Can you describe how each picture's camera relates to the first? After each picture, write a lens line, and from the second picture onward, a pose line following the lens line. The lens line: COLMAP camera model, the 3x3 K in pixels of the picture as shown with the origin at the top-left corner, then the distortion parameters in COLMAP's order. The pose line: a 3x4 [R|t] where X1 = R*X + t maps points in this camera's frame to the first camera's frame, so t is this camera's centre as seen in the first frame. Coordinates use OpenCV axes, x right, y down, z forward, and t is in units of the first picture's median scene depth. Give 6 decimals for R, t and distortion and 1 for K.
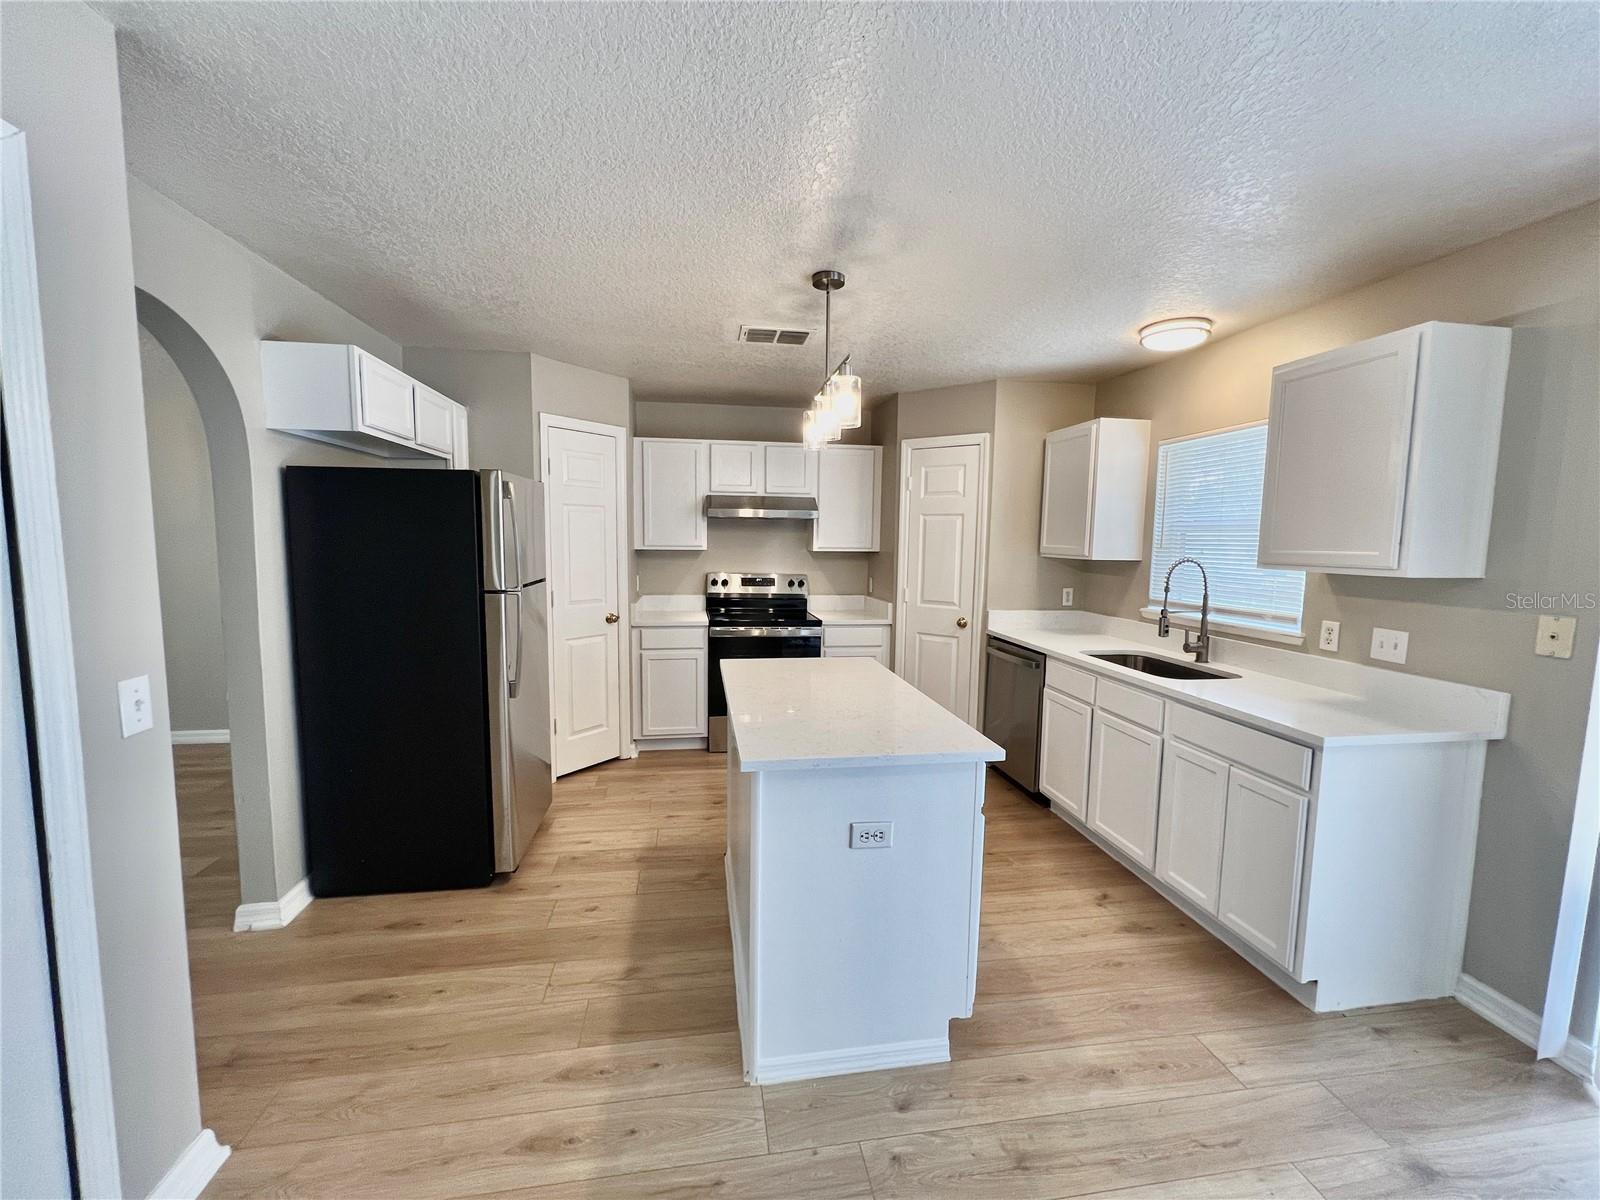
lens RADIAL K [[647.0, 0, 800.0], [0, 647.0, 600.0], [0, 0, 1]] dist [-0.000675, -0.000220]
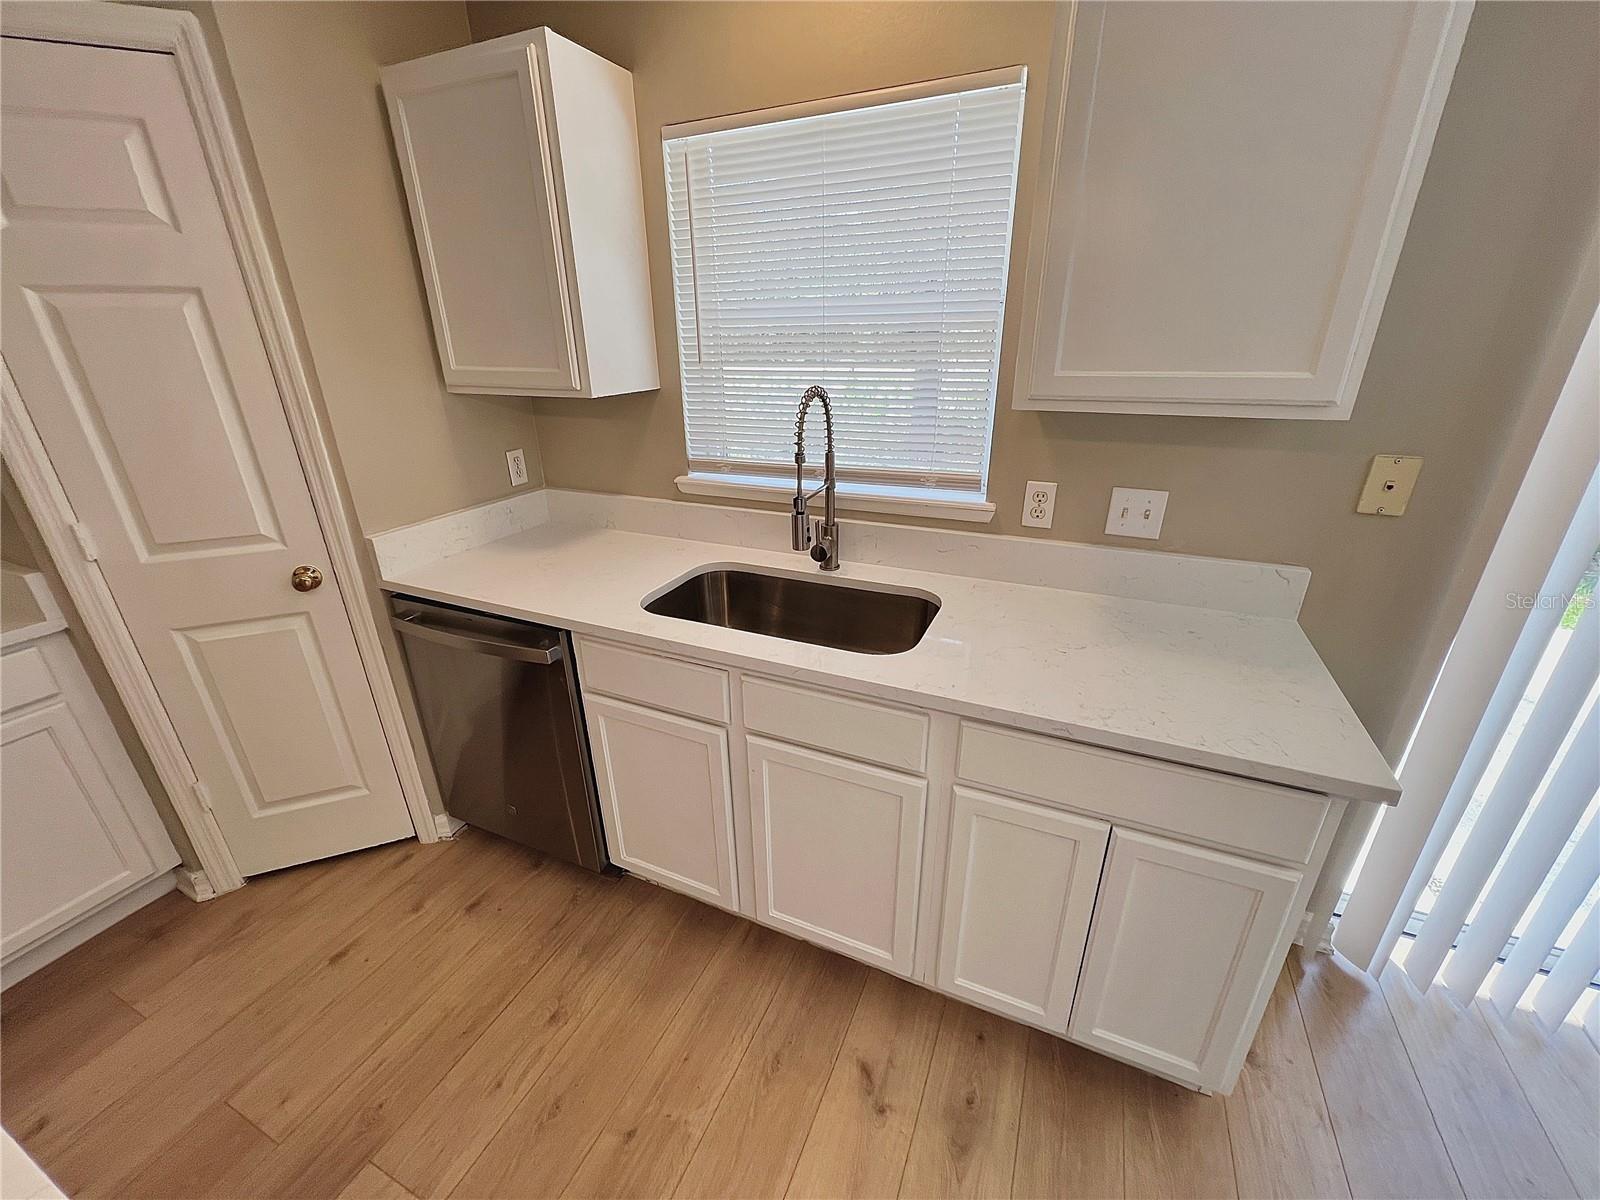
lens RADIAL K [[647.0, 0, 800.0], [0, 647.0, 600.0], [0, 0, 1]] dist [-0.000675, -0.000220]
pose [[0.556814, -0.342644, 0.756673, 0.151743], [0.103248, 0.932440, 0.346259, -0.085759], [-0.824196, -0.114676, 0.554573, 0.706448]]
